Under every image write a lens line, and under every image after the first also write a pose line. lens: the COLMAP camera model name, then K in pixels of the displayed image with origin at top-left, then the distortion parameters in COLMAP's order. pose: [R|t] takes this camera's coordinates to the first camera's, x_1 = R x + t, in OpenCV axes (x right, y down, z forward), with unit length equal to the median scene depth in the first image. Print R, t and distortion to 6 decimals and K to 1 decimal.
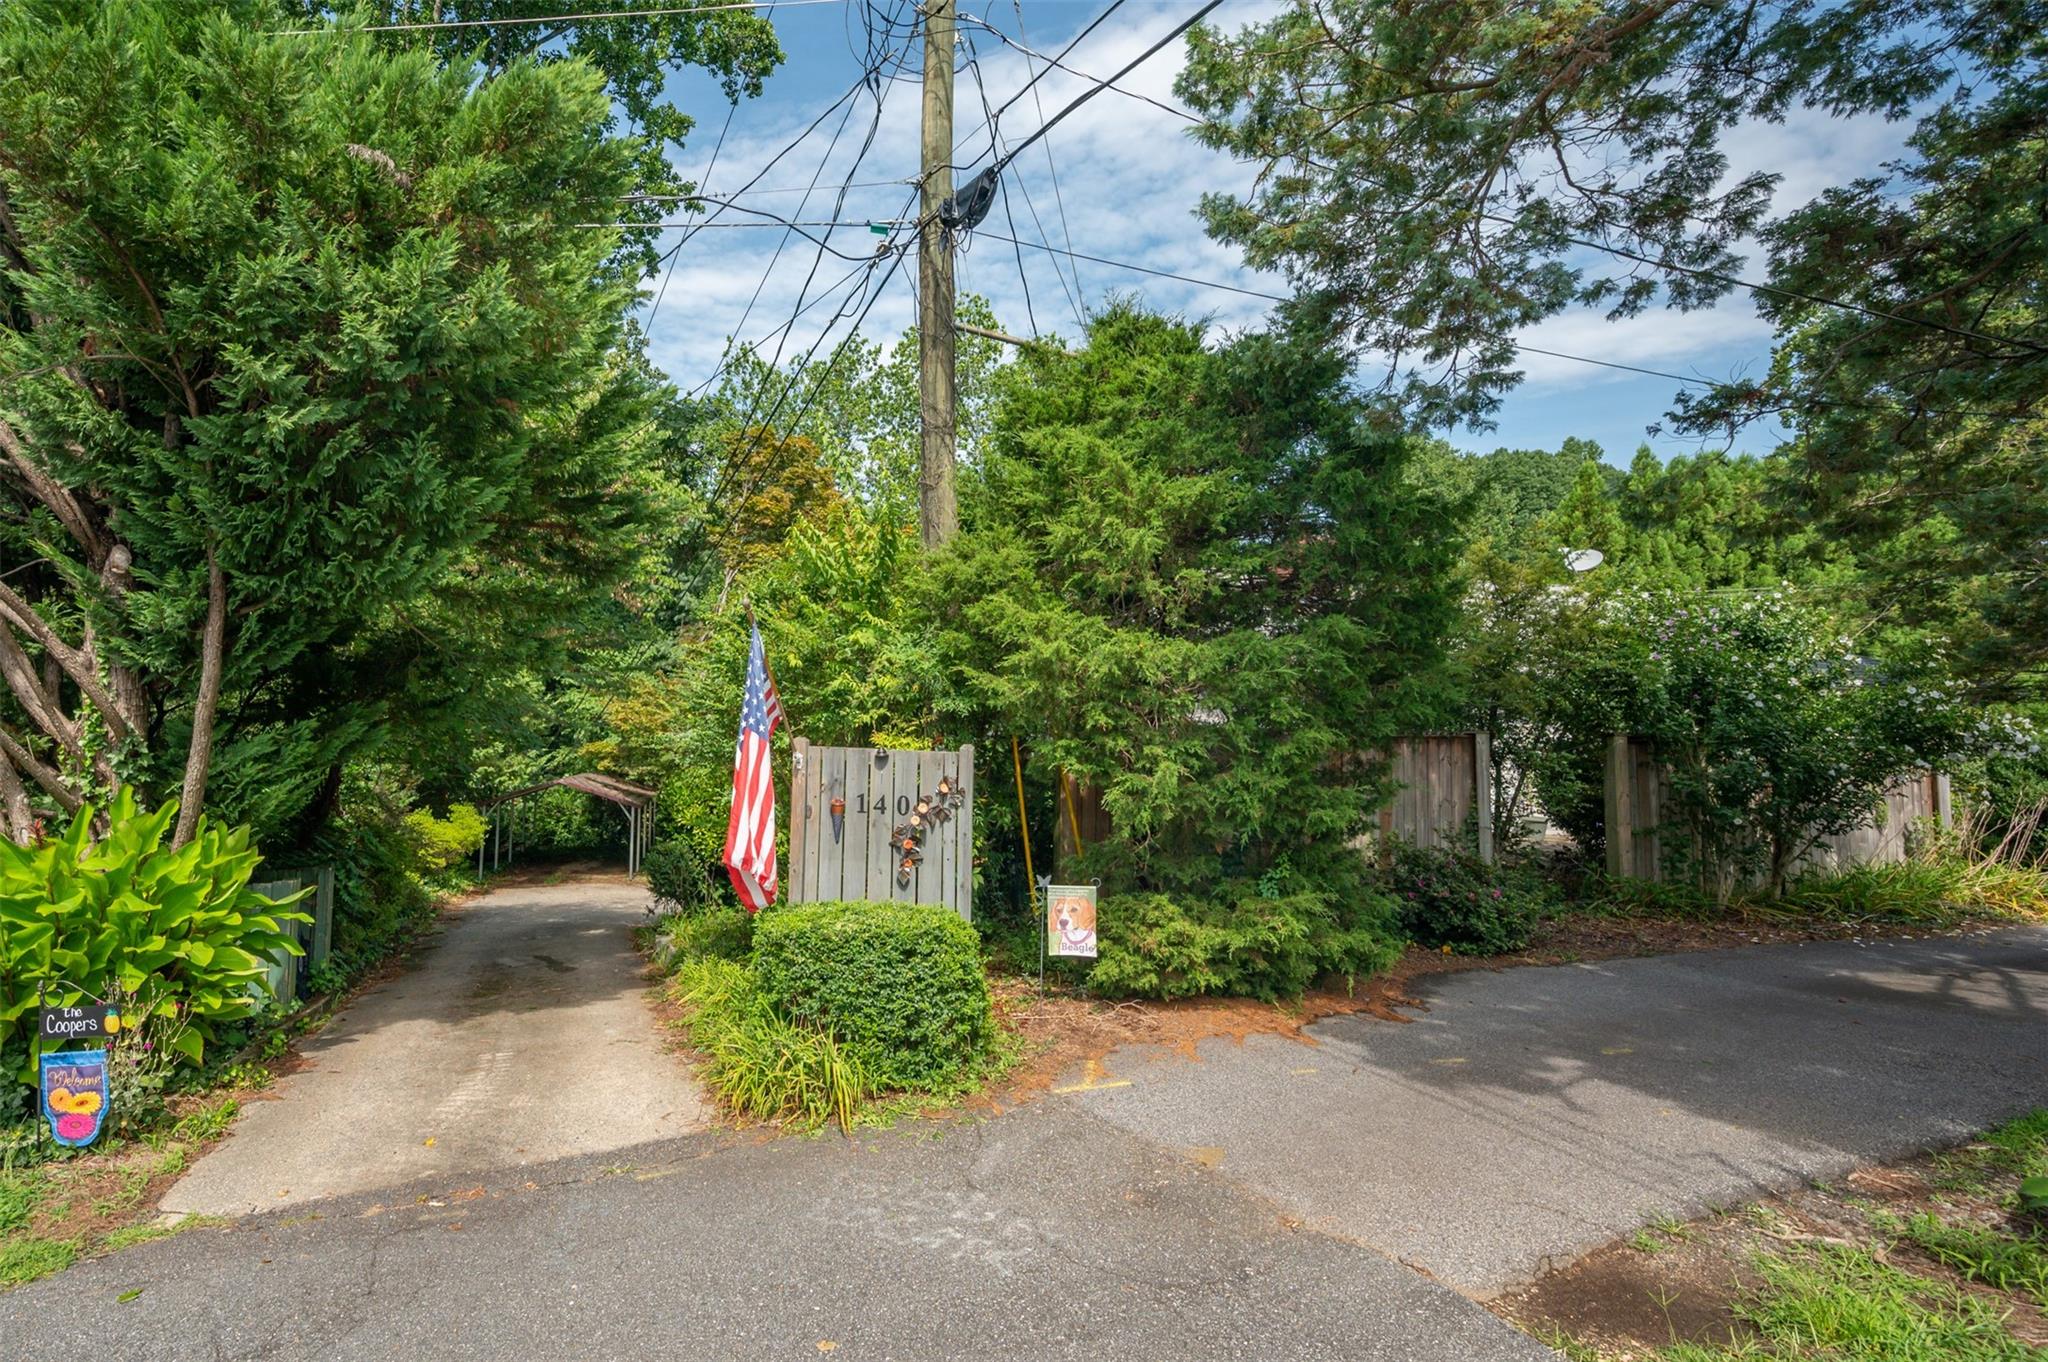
lens RADIAL K [[804.1, 0, 1027.5], [0, 804.1, 695.5], [0, 0, 1]] dist [-0.001414, -0.000423]
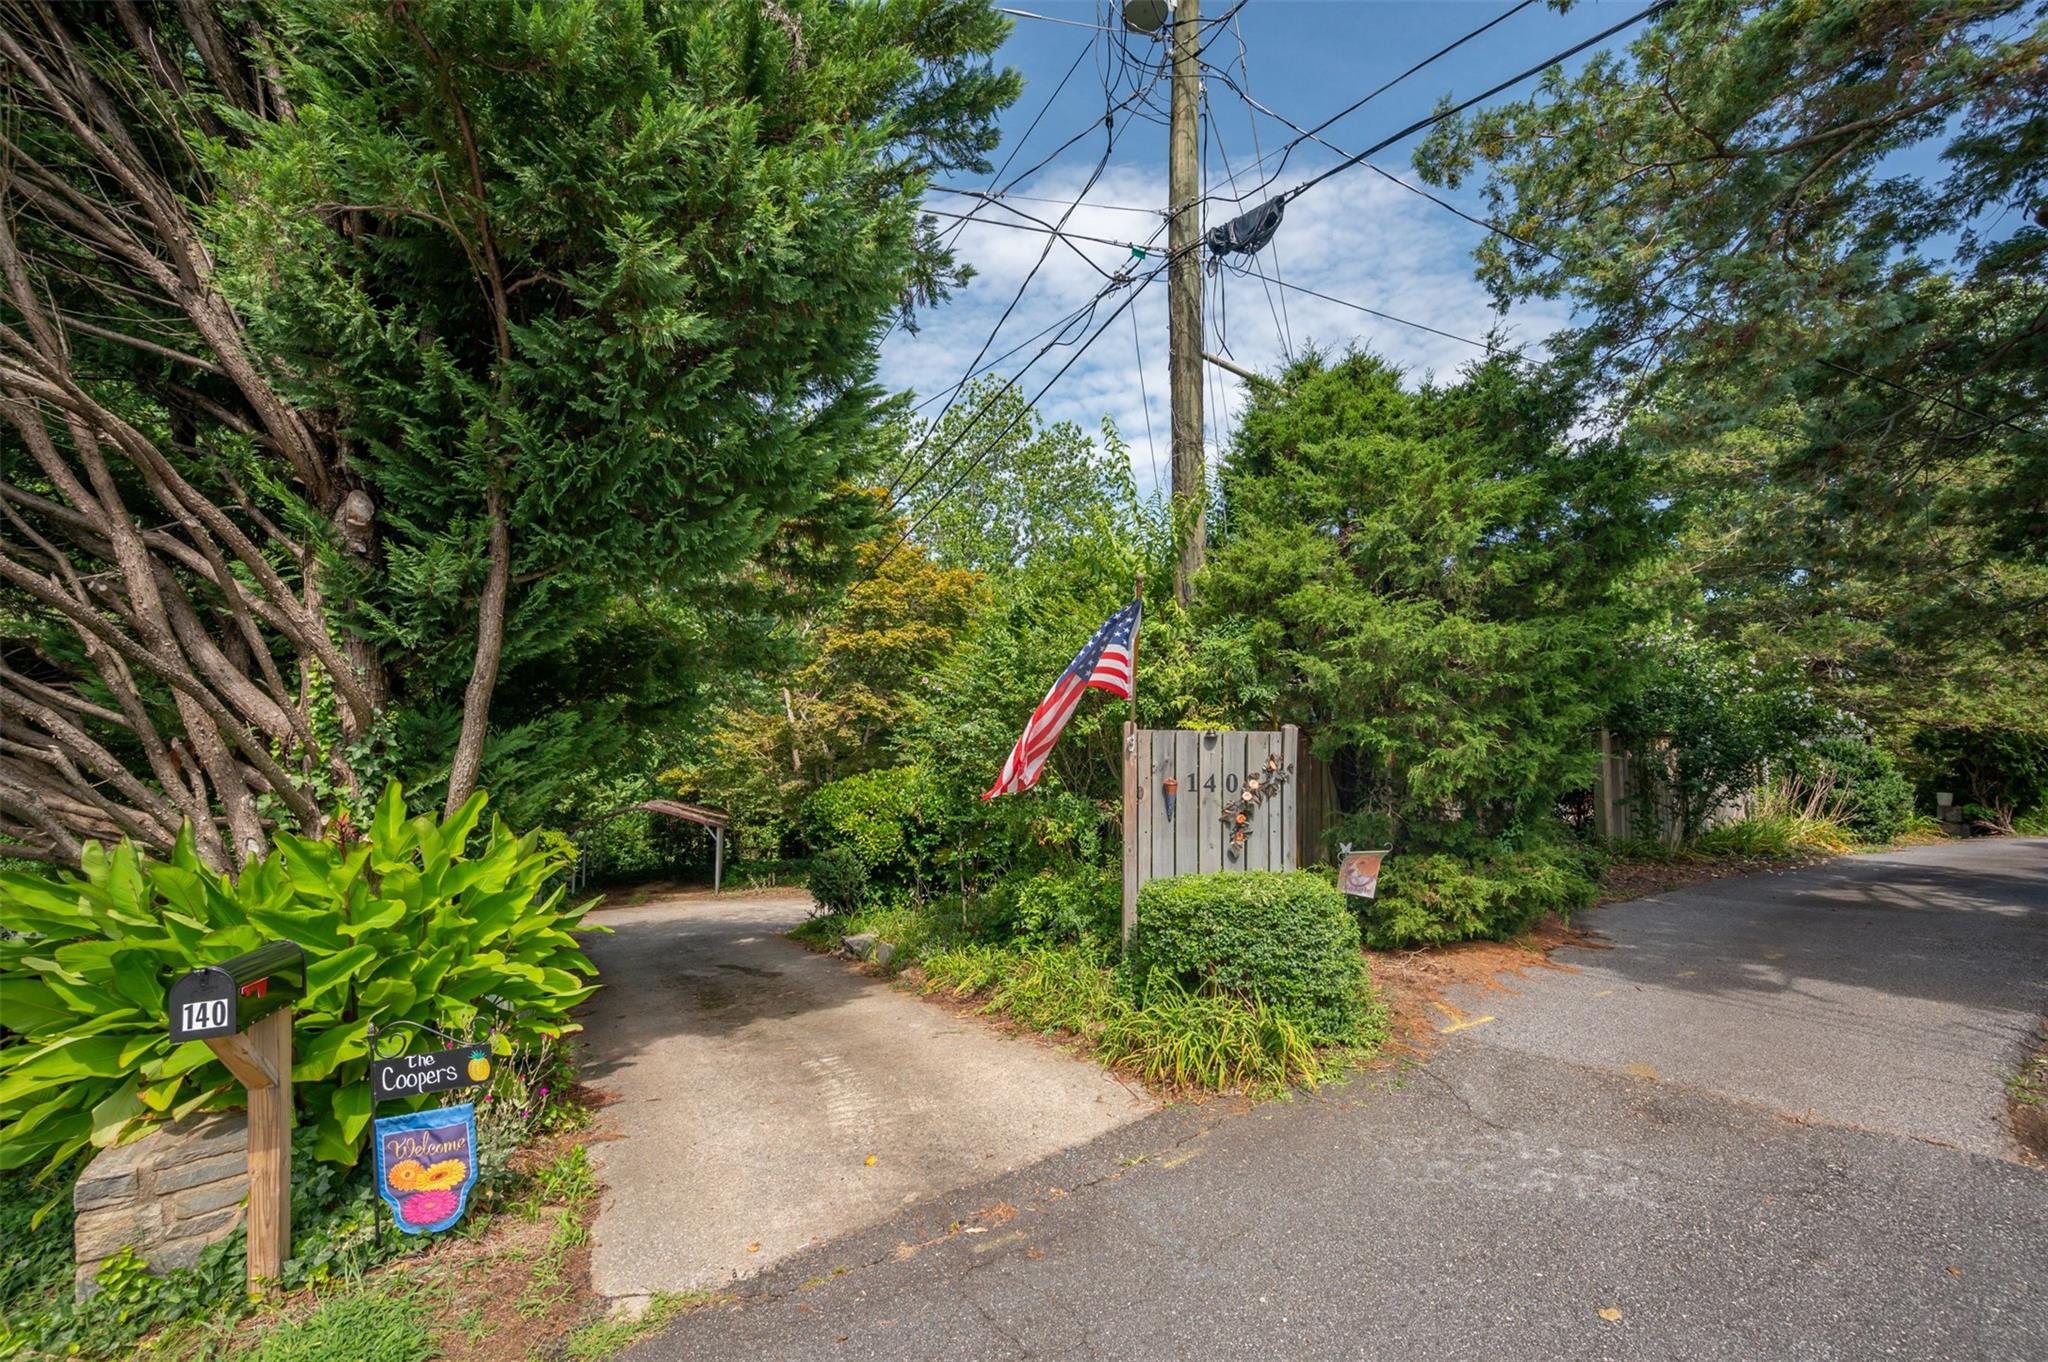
lens RADIAL K [[626.1, 0, 1024.1], [0, 626.1, 750.0], [0, 0, 1]] dist [-0.001942, -0.000098]
pose [[0.981750, -0.018929, 0.189231, -0.587290], [0.017516, 0.999805, 0.009135, 0.082102], [-0.189367, -0.005653, 0.981890, 0.243909]]
